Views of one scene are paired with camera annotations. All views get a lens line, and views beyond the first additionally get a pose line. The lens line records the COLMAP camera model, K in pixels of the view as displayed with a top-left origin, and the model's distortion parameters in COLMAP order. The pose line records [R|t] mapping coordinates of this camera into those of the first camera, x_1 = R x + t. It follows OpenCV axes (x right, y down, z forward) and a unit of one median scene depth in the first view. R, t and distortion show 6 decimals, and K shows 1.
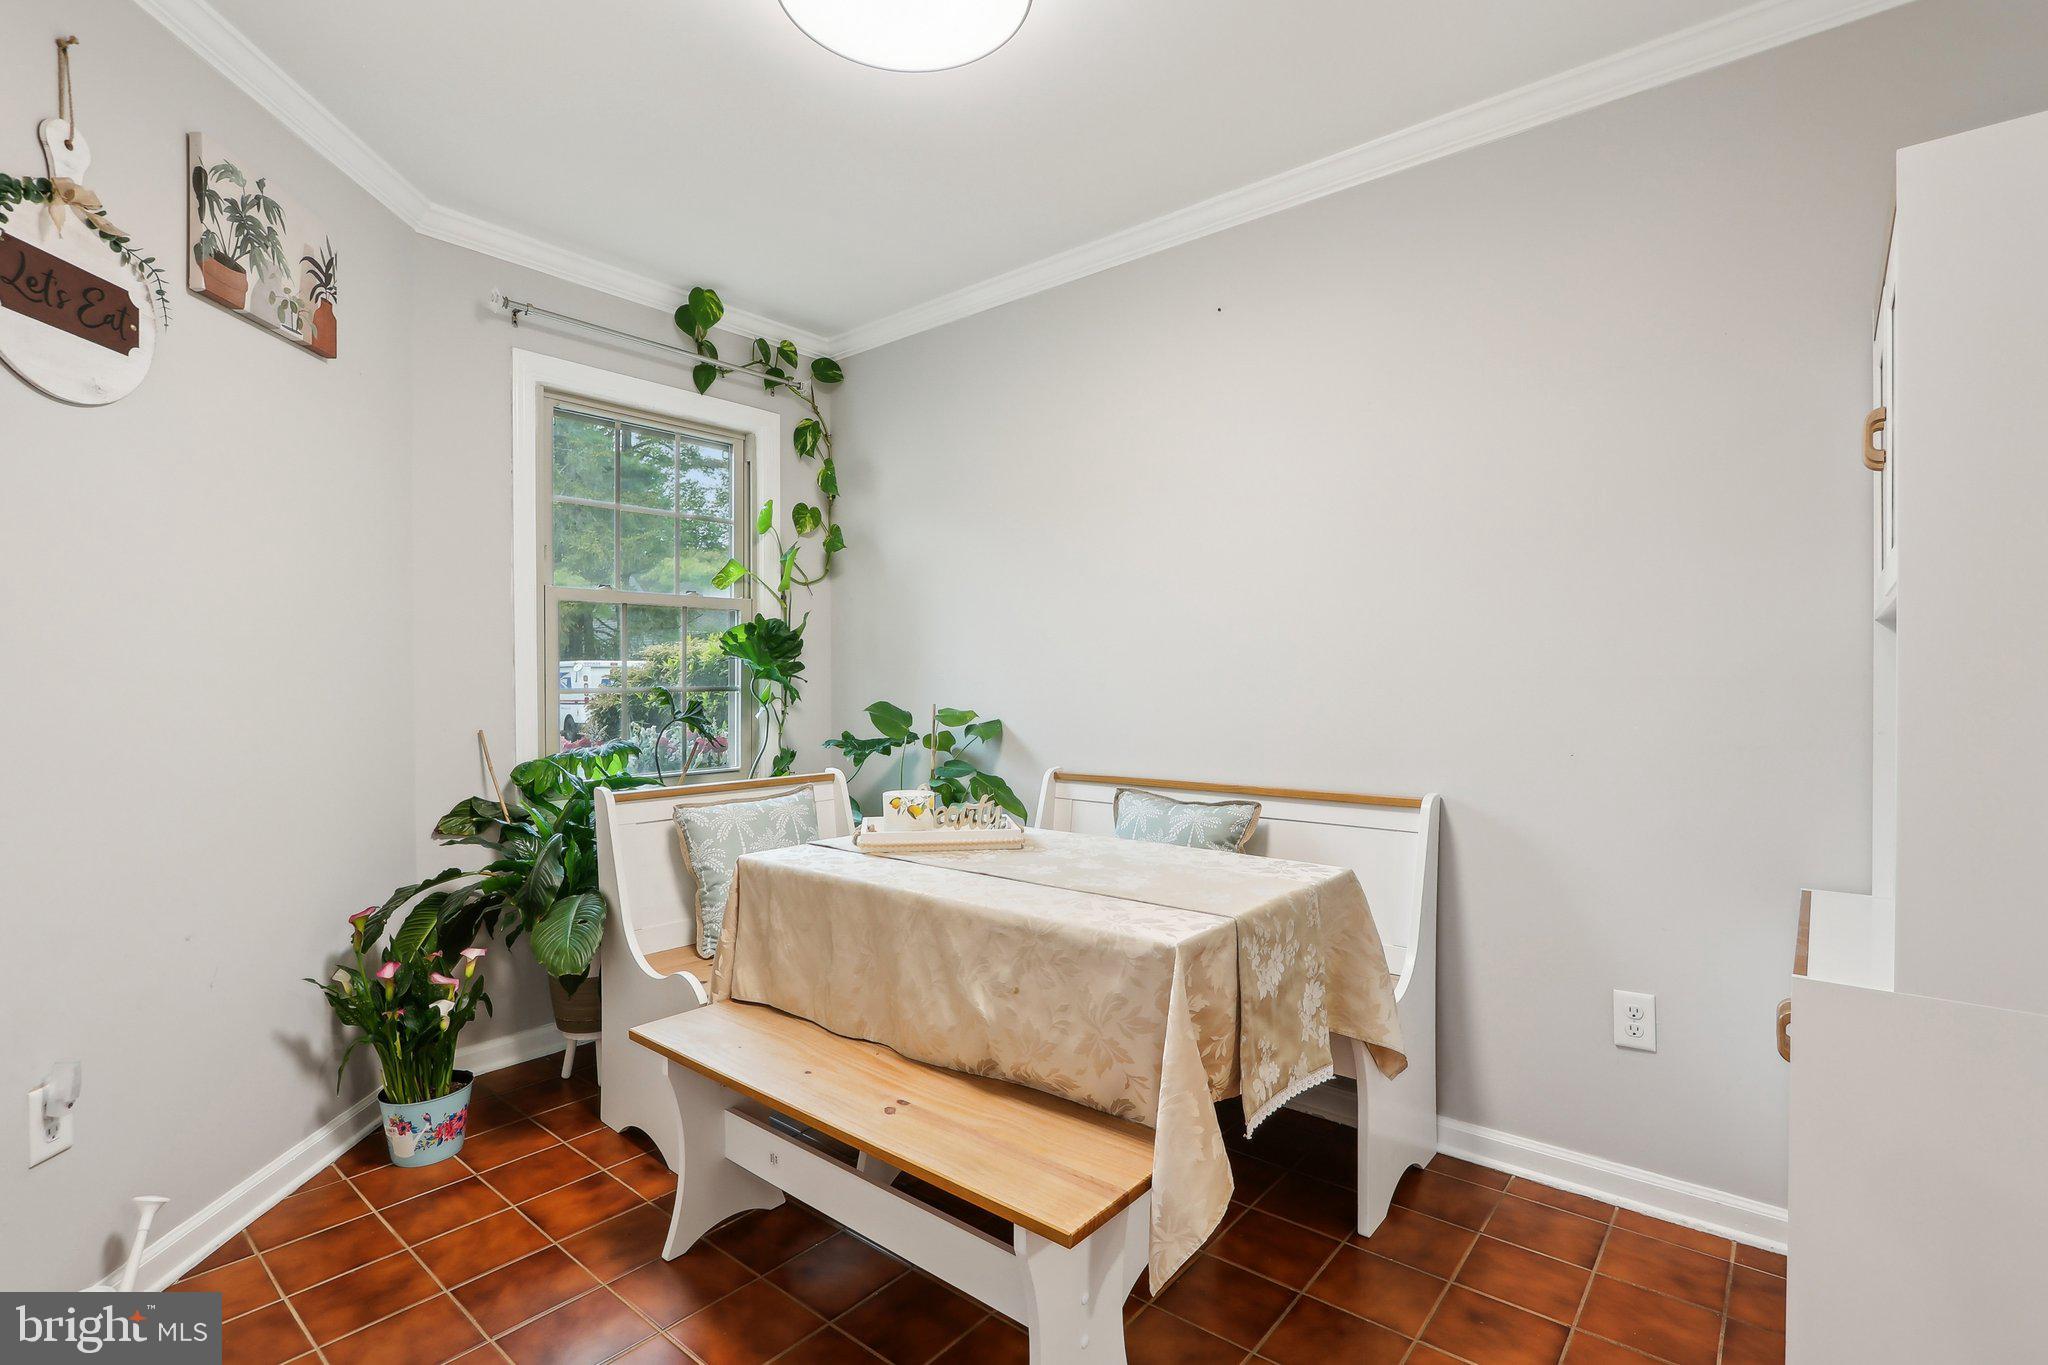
lens RADIAL K [[957.9, 0, 1012.1], [0, 957.9, 677.2], [0, 0, 1]] dist [-0.022613, 0.005634]
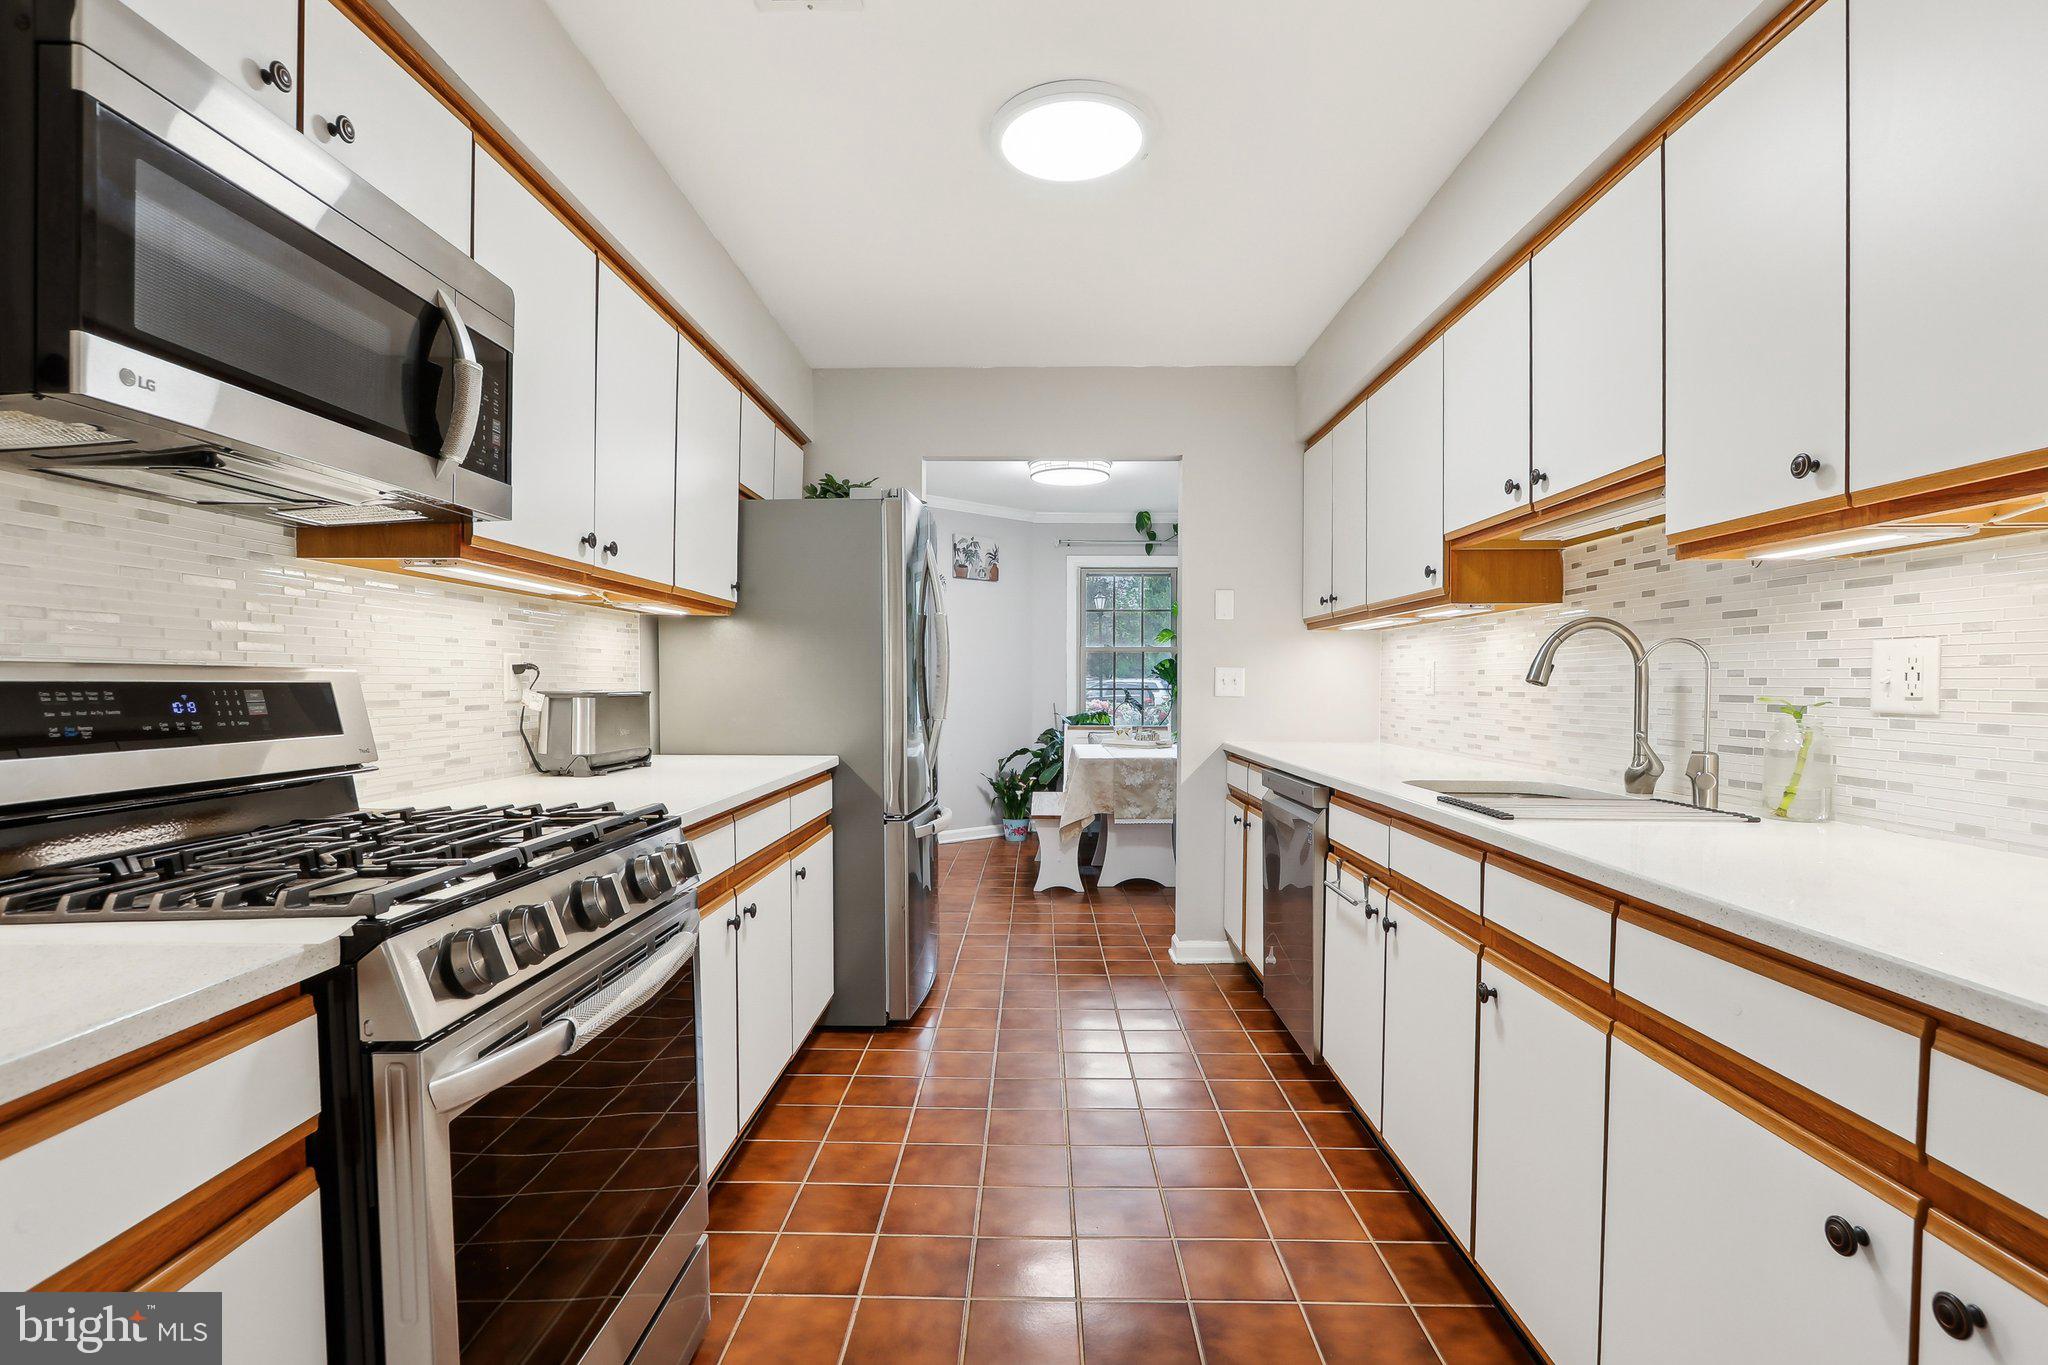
lens RADIAL K [[957.9, 0, 1010.1], [0, 957.9, 685.6], [0, 0, 1]] dist [-0.022613, 0.005634]
pose [[0.621874, 0.009231, -0.783063, 1.887723], [-0.003315, 0.999953, 0.009155, -0.022930], [0.783110, -0.003097, 0.621875, -0.987167]]
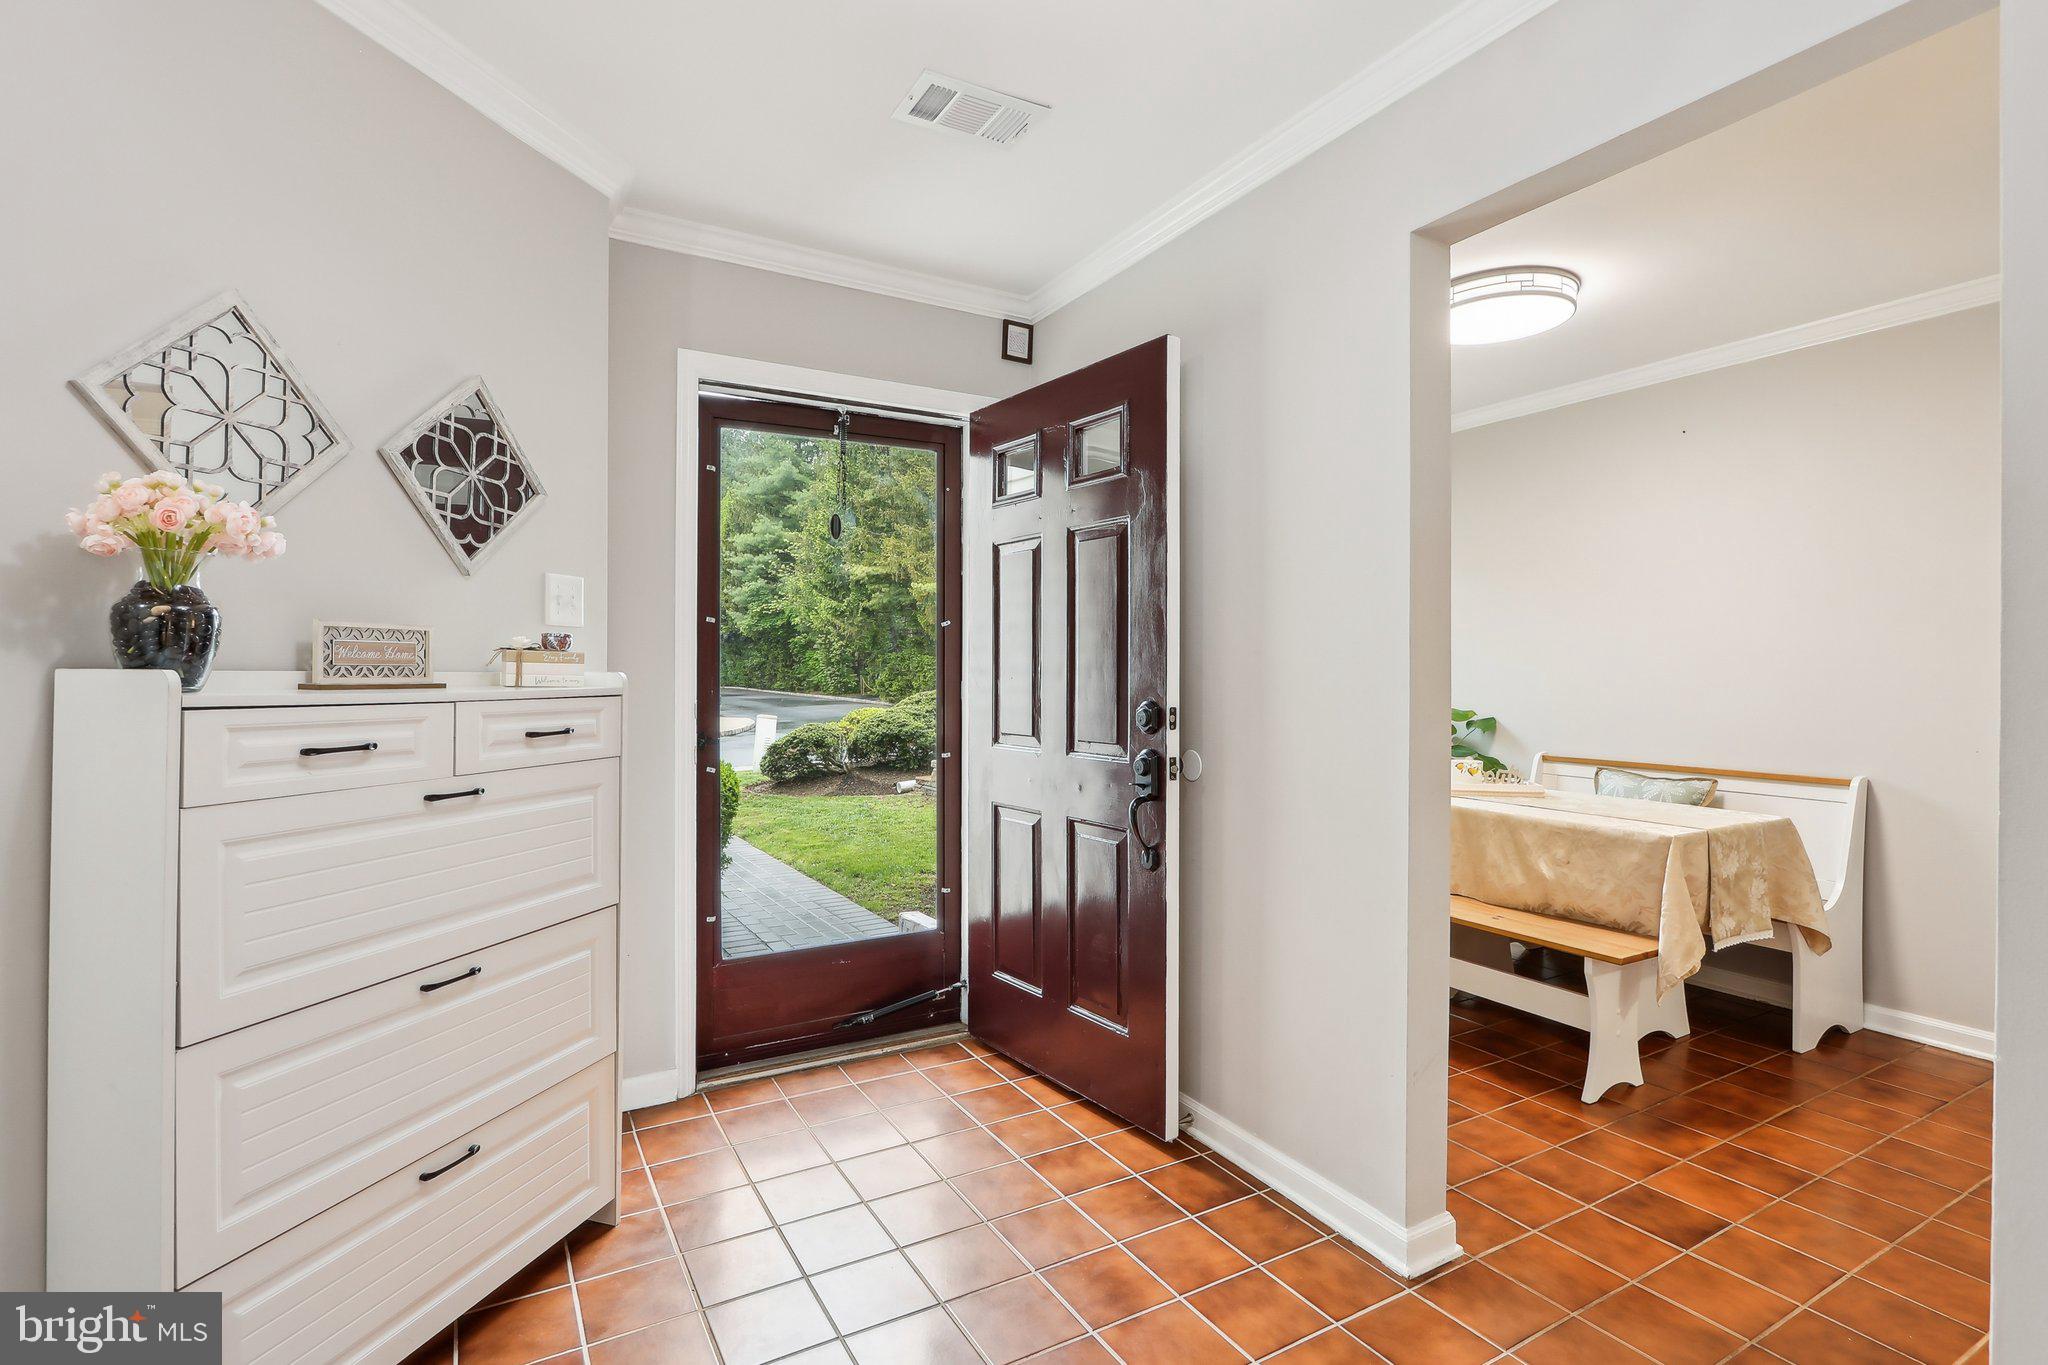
lens RADIAL K [[957.9, 0, 1002.3], [0, 957.9, 669.6], [0, 0, 1]] dist [-0.022613, 0.005634]
pose [[0.930221, 0.007194, -0.366929, -0.255018], [-0.007778, 0.999970, -0.000113, -0.030389], [0.366918, 0.002959, 0.930249, -0.838971]]
